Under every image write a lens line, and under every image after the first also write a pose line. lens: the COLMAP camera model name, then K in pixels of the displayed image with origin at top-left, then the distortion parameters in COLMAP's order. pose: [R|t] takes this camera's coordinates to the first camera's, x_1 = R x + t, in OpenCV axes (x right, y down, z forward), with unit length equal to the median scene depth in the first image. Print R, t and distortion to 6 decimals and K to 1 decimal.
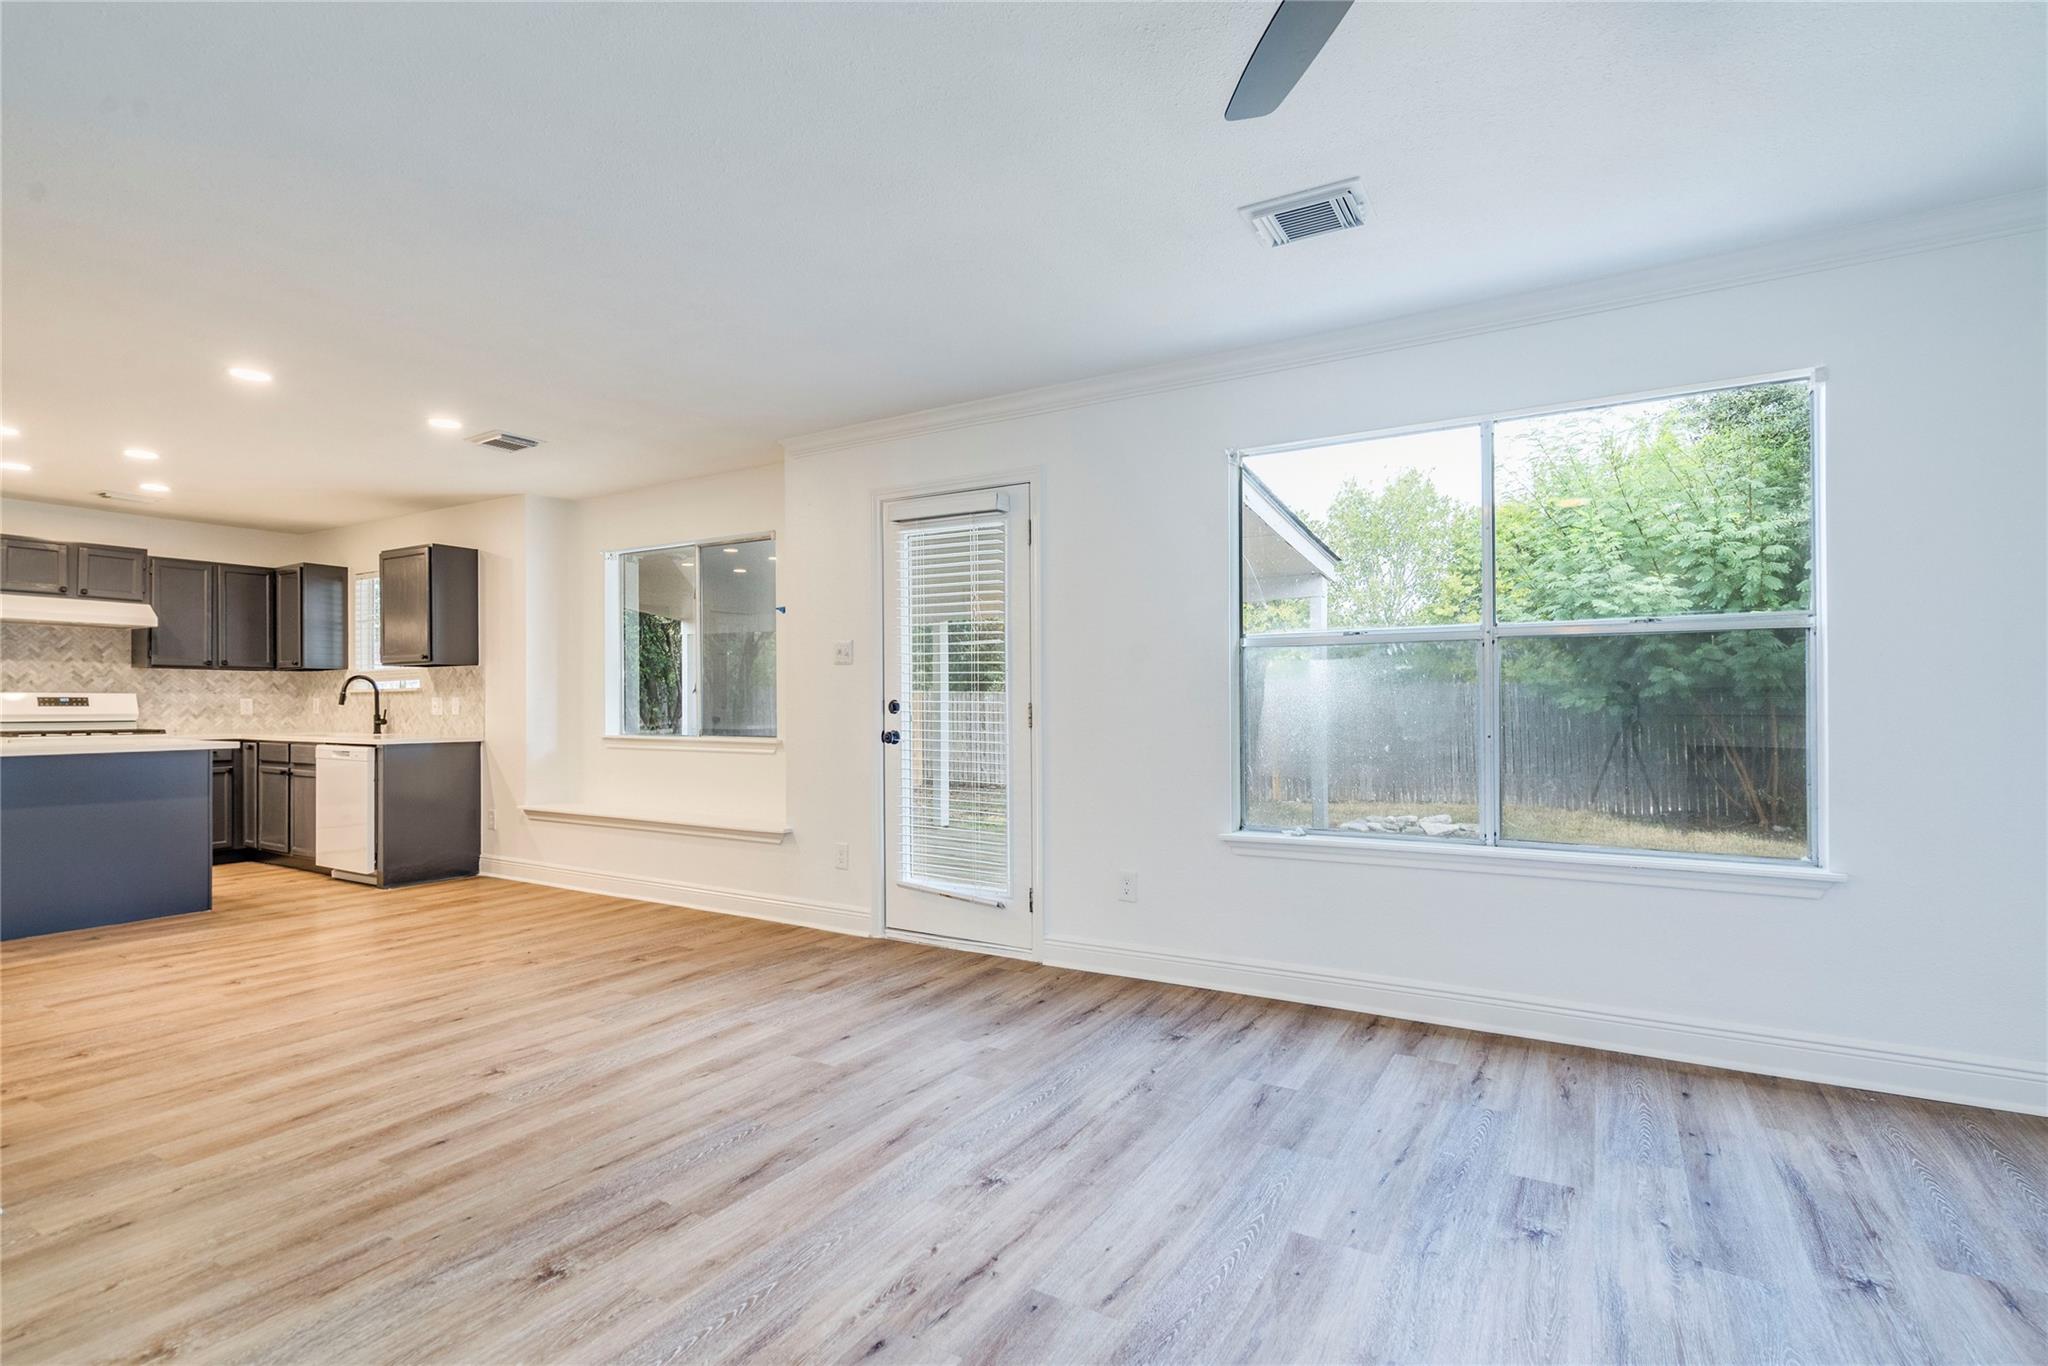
lens RADIAL K [[972.3, 0, 969.5], [0, 972.3, 698.0], [0, 0, 1]] dist [0.000999, 0.000226]
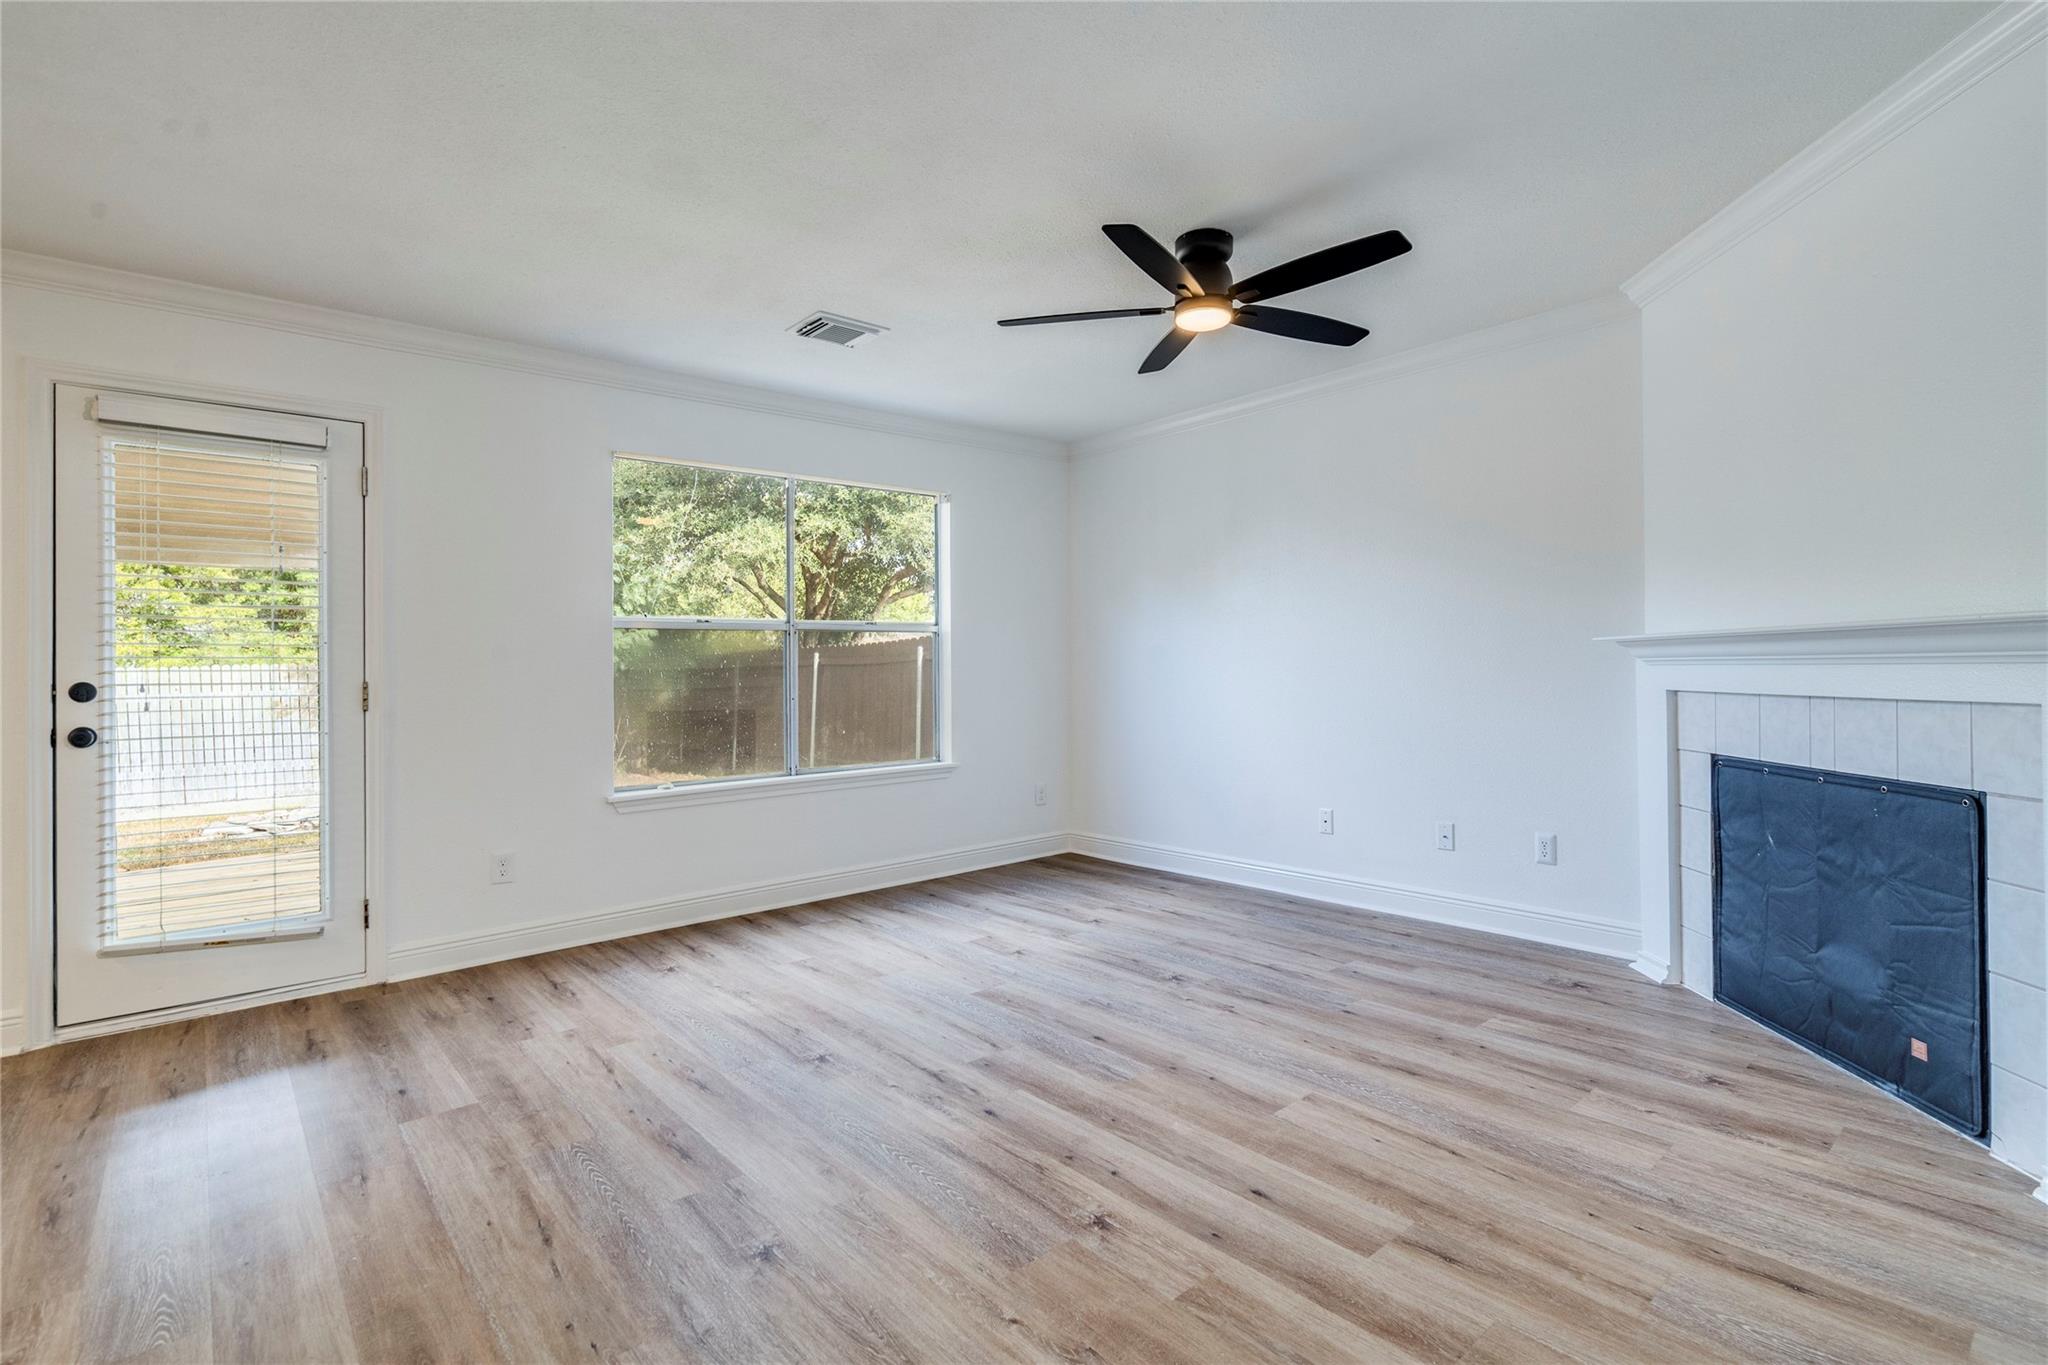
lens RADIAL K [[963.6, 0, 1007.1], [0, 963.6, 686.5], [0, 0, 1]] dist [-0.001851, 0.000265]
pose [[0.307558, -0.015871, 0.951397, -1.005090], [0.012614, 0.999841, 0.012601, 0.009207], [-0.951446, 0.008125, 0.307709, 0.368485]]
